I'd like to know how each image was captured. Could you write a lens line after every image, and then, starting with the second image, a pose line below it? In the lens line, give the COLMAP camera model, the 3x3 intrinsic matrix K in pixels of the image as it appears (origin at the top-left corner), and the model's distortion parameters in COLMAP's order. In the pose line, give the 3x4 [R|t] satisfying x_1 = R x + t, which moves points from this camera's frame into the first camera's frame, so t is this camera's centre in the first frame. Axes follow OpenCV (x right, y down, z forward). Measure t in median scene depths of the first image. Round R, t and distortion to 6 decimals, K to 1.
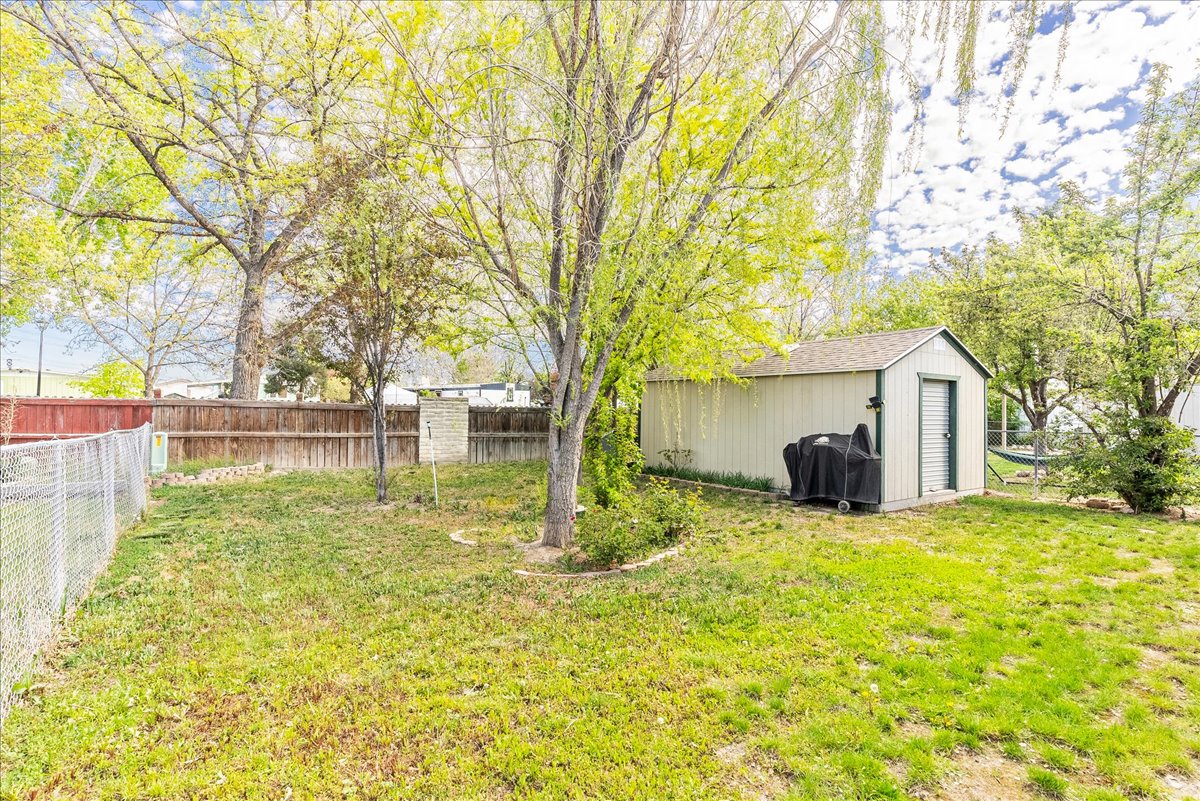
lens RADIAL K [[561.9, 0, 605.6], [0, 561.9, 394.0], [0, 0, 1]] dist [-0.002657, 0.000042]
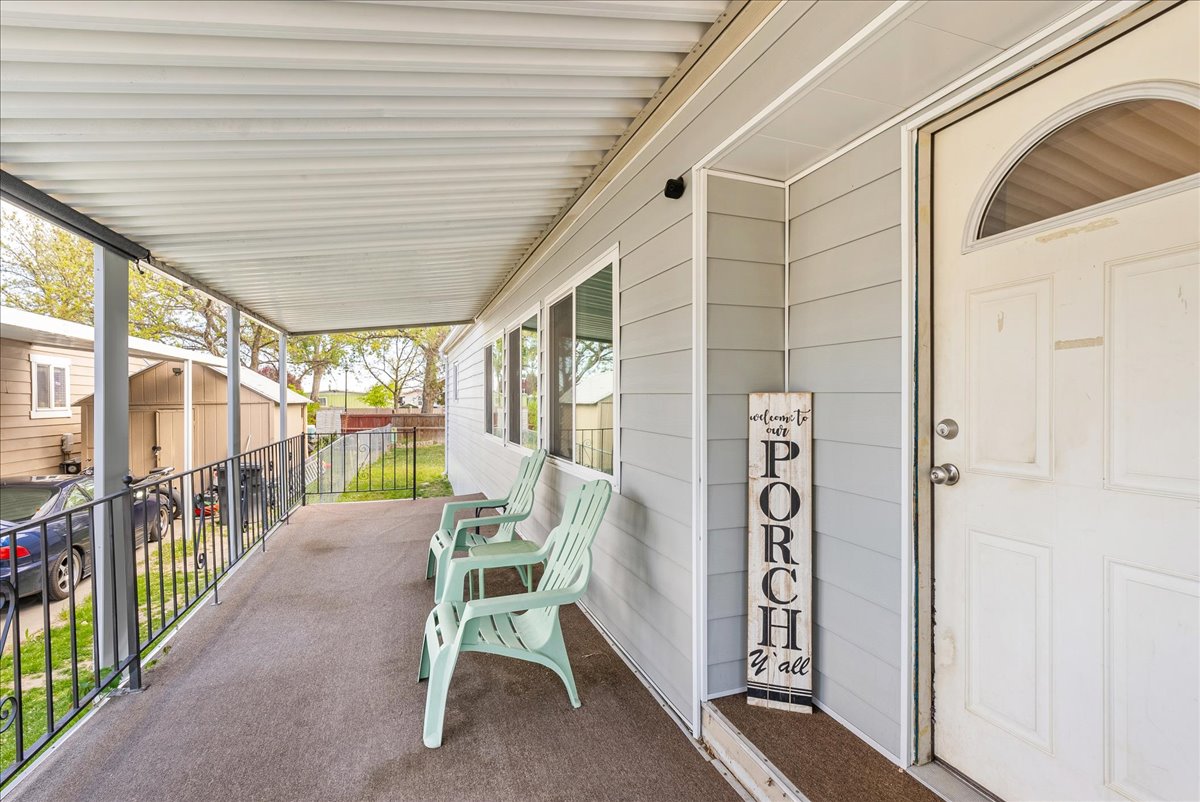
lens RADIAL K [[561.9, 0, 605.6], [0, 561.9, 394.5], [0, 0, 1]] dist [-0.002657, 0.000042]
pose [[0.942216, -0.028451, -0.333795, 0.820556], [0.033830, 0.999374, 0.010309, -0.063840], [0.333293, -0.021006, 0.942589, -0.916435]]
